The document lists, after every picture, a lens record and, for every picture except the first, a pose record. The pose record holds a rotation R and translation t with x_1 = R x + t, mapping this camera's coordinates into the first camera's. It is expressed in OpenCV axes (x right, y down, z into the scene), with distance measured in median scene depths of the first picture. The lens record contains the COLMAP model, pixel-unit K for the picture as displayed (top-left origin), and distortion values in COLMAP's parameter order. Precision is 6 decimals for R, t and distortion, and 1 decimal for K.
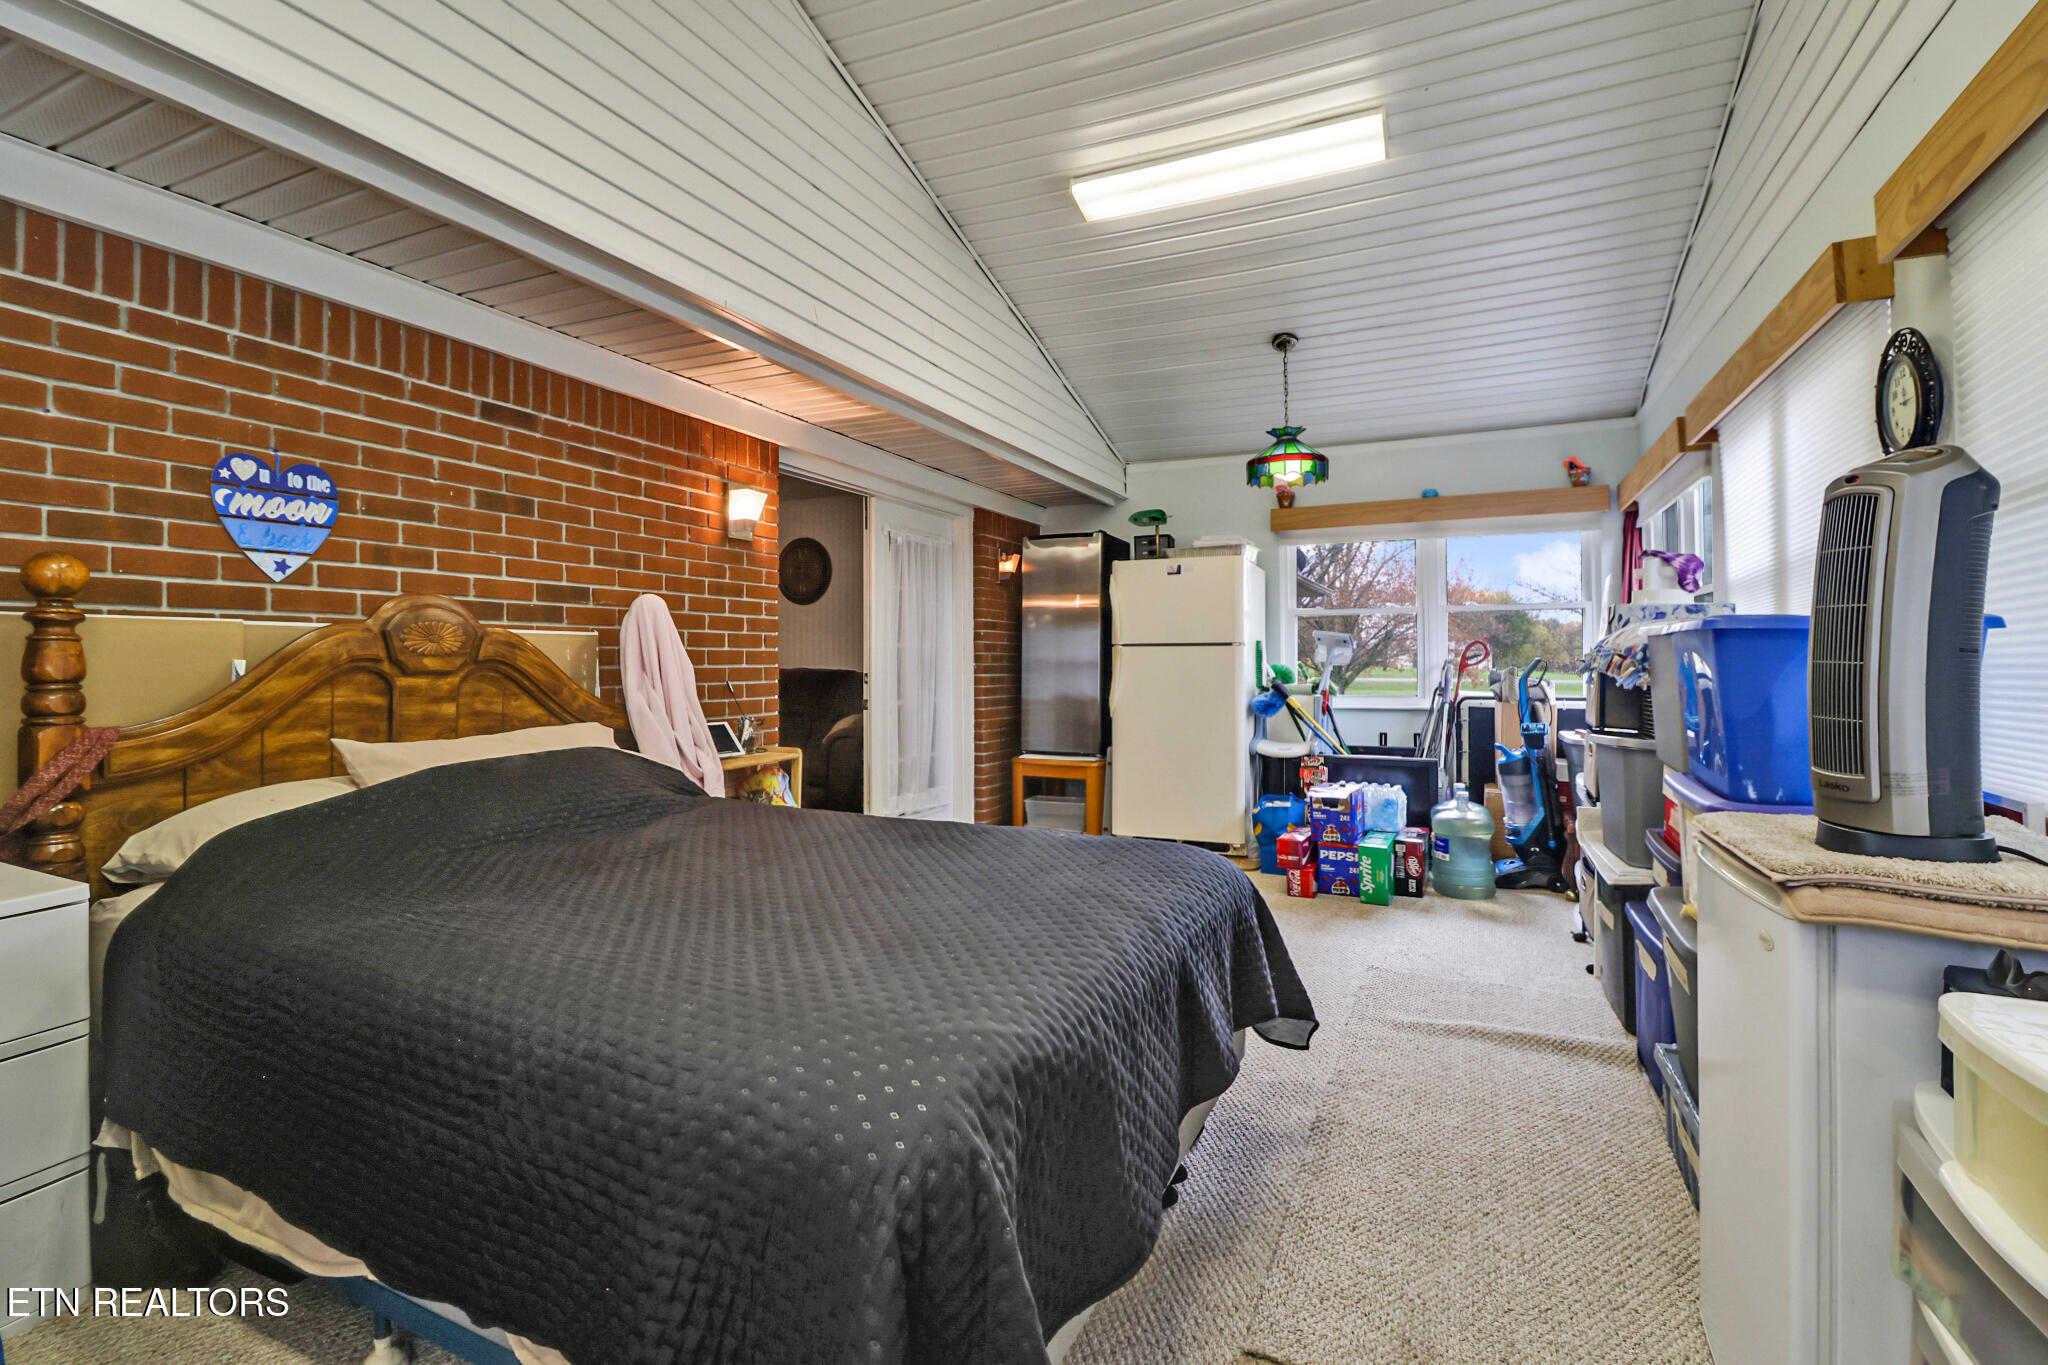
lens RADIAL K [[953.4, 0, 1019.0], [0, 953.4, 665.0], [0, 0, 1]] dist [-0.014655, -0.001334]
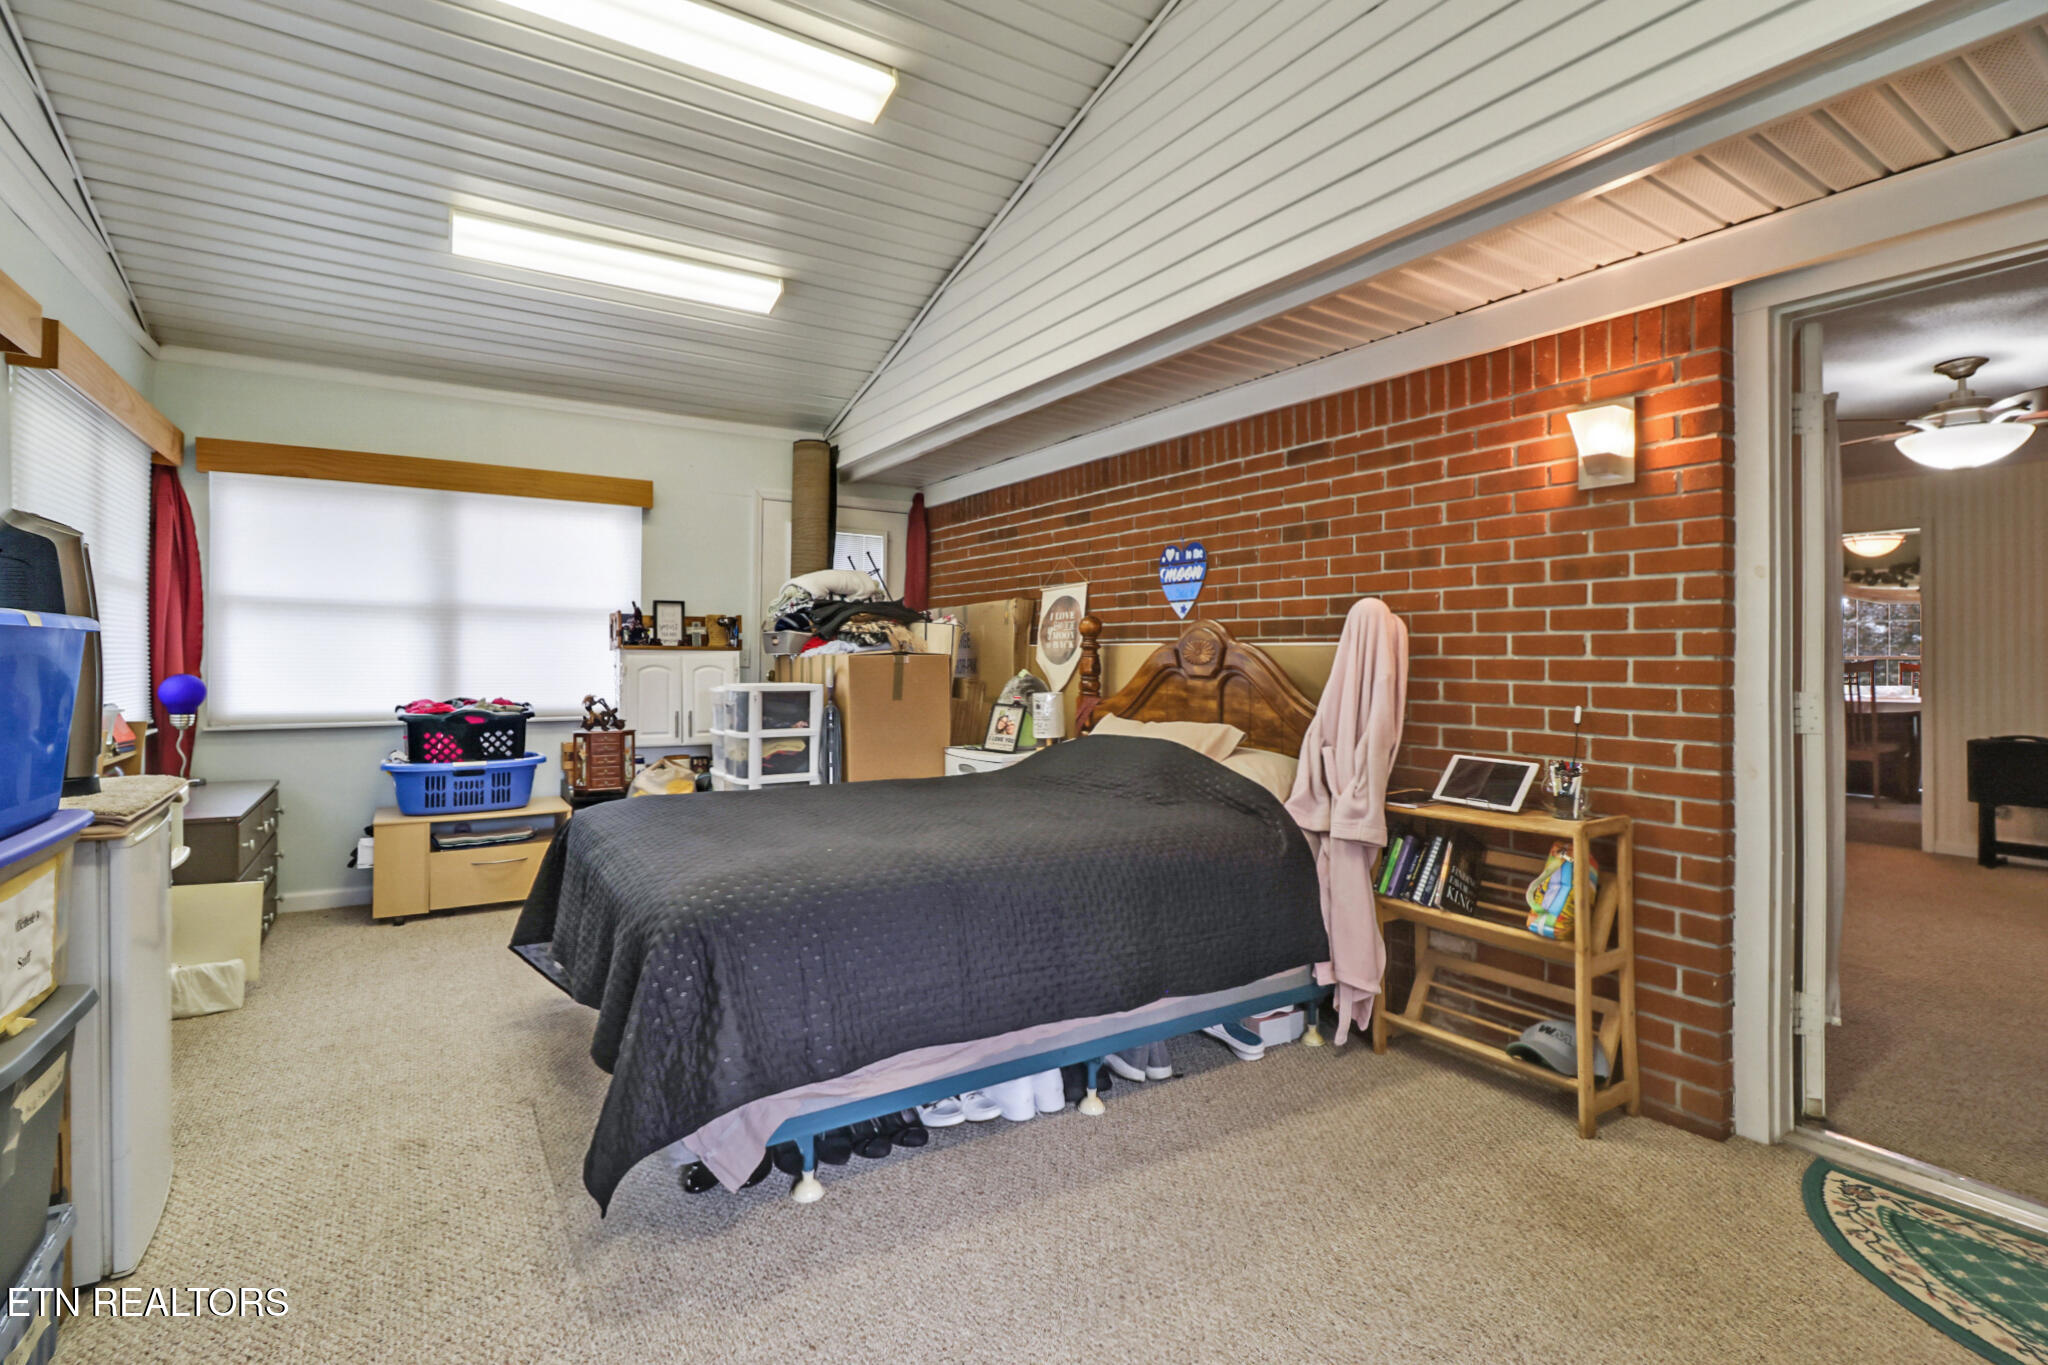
lens RADIAL K [[953.4, 0, 1028.4], [0, 953.4, 667.3], [0, 0, 1]] dist [-0.014655, -0.001334]
pose [[-0.530530, -0.006236, -0.847643, 0.715808], [-0.021226, 0.999757, 0.005930, -0.009171], [0.847400, 0.021137, -0.530534, 1.586353]]
